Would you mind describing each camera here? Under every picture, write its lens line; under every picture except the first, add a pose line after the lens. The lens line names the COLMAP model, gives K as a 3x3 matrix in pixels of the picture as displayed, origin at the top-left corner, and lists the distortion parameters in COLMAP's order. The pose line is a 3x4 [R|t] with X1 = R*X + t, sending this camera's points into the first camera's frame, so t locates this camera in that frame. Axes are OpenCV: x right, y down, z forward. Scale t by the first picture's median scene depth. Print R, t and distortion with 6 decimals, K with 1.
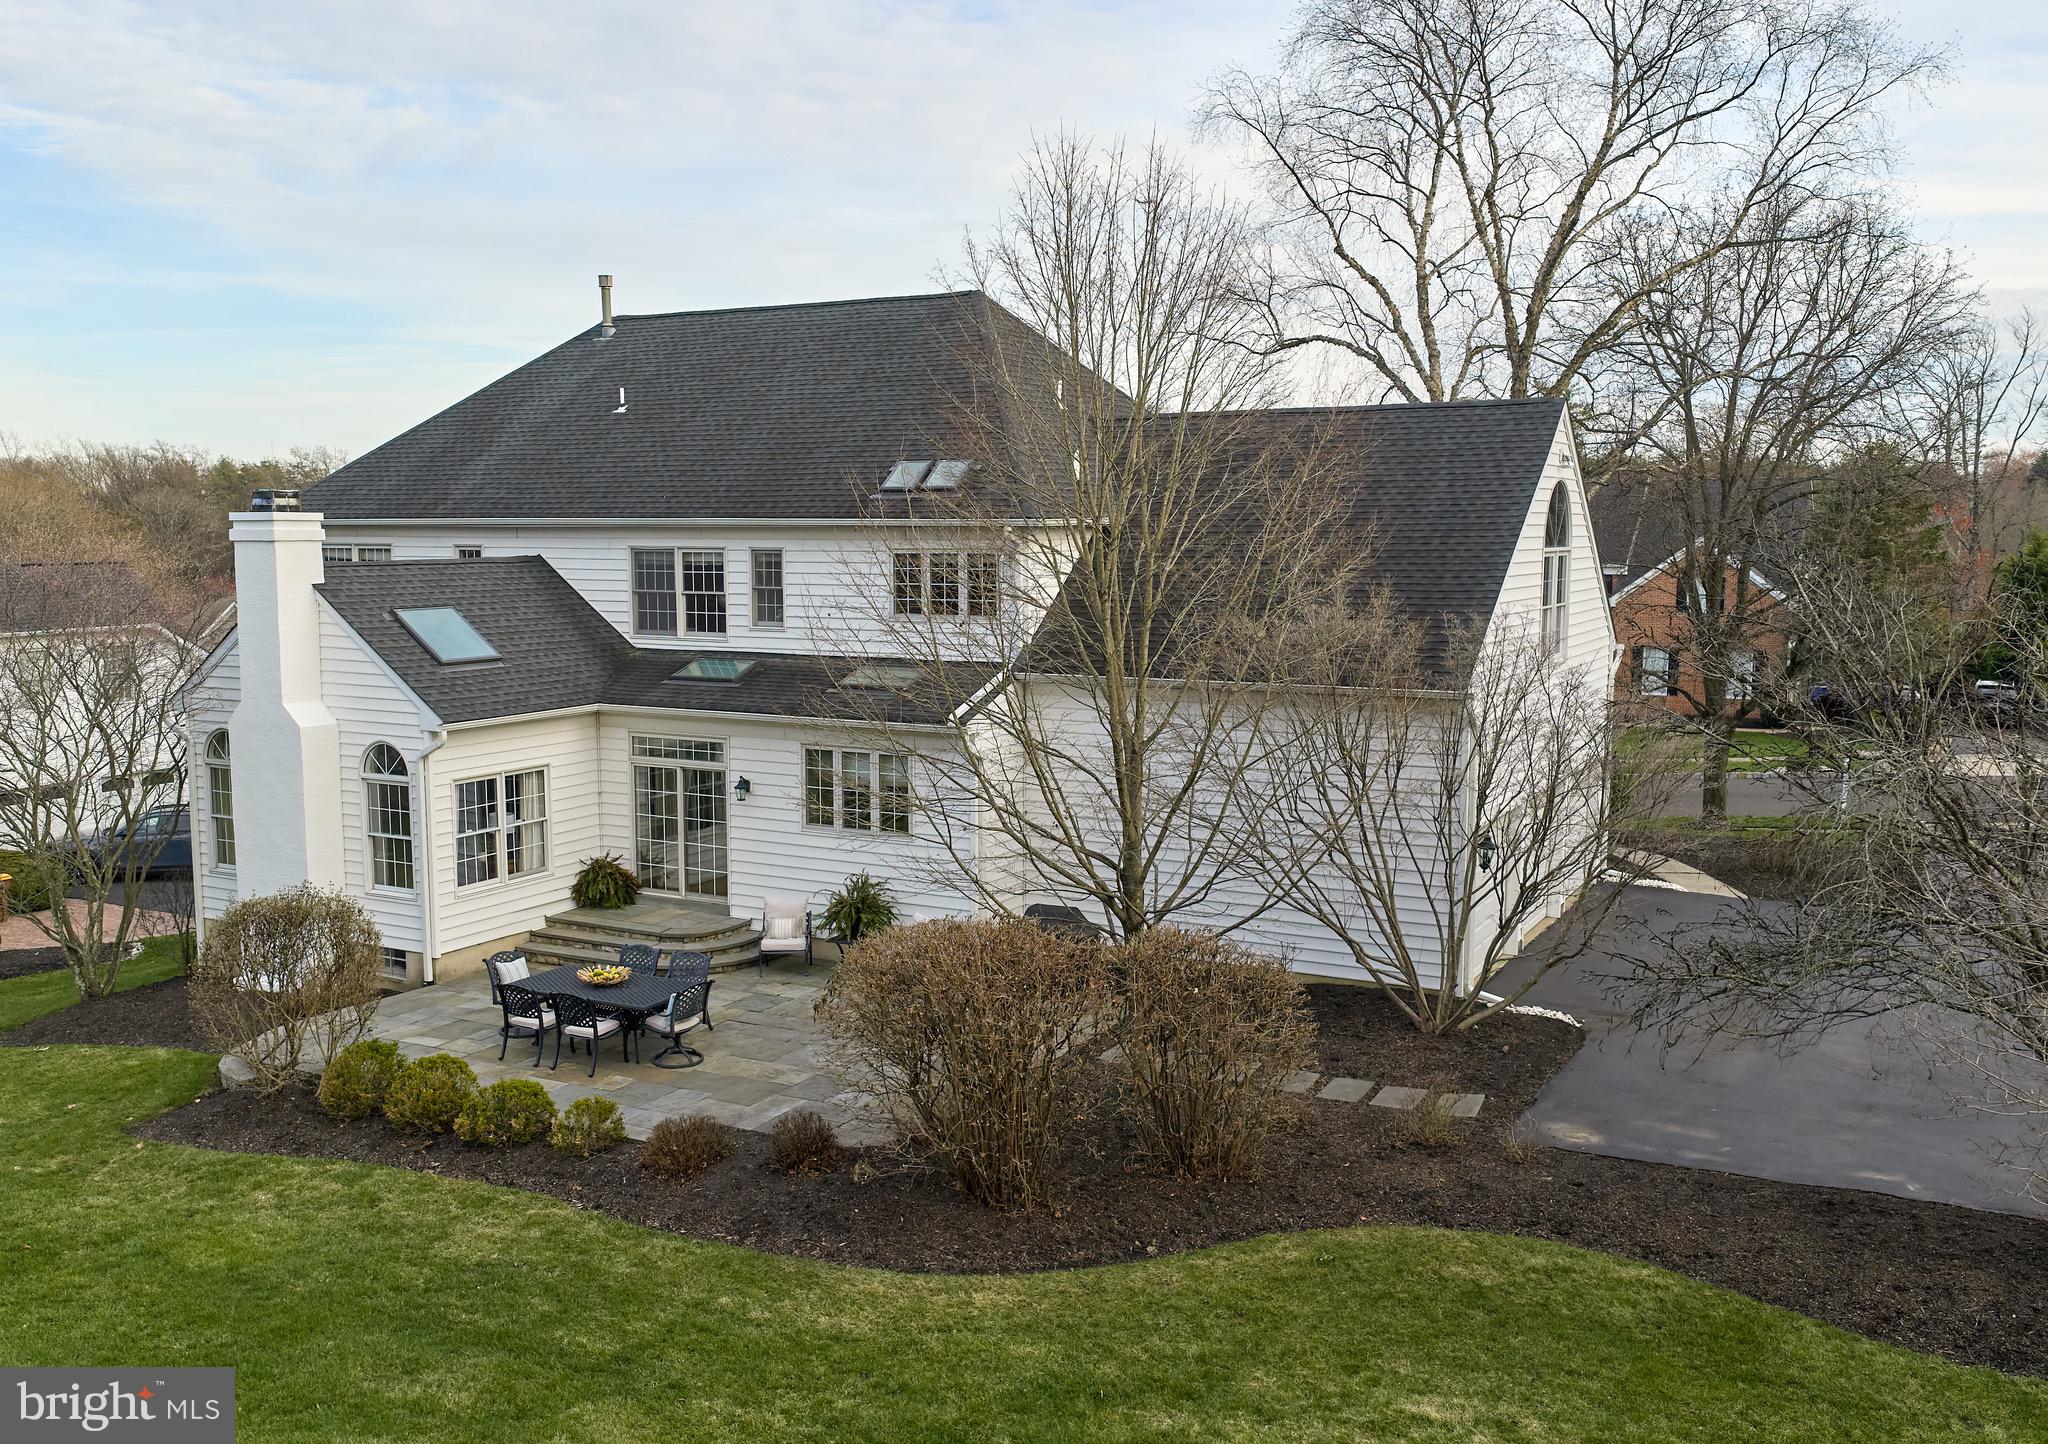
lens RADIAL K [[1753.4, 0, 1024.1], [0, 1753.4, 718.4], [0, 0, 1]] dist [0.003054, 0.001296]
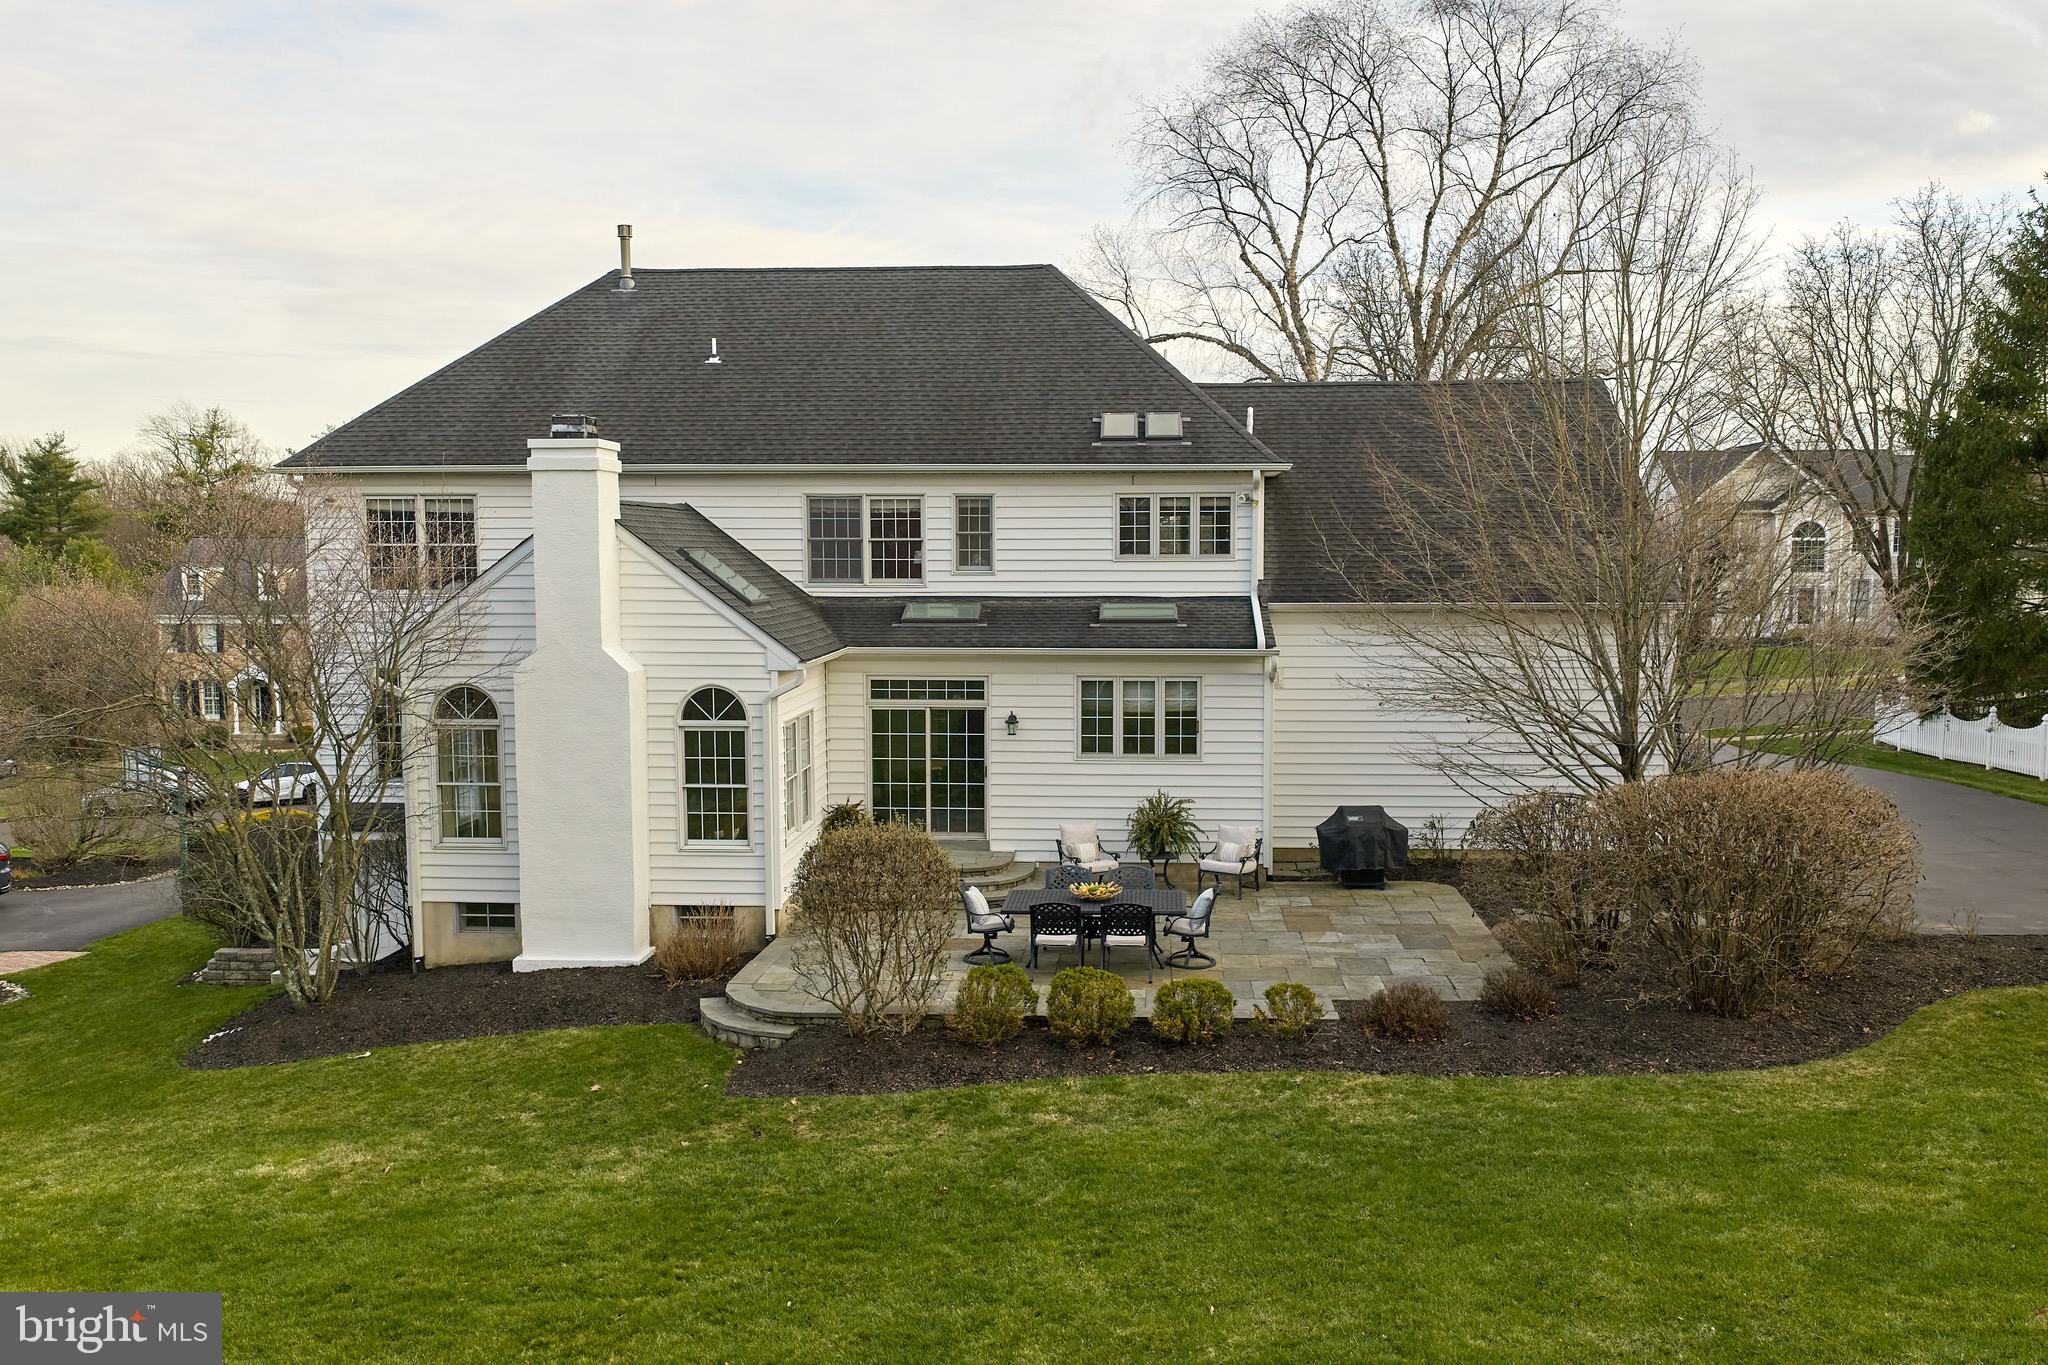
lens RADIAL K [[1646.1, 0, 1024.2], [0, 1646.1, 687.4], [0, 0, 1]] dist [0.006030, -0.013419]
pose [[0.906987, -0.035323, 0.419676, -0.550383], [0.046567, 0.998778, -0.016573, 0.034749], [-0.418577, 0.034575, 0.907523, 0.120100]]
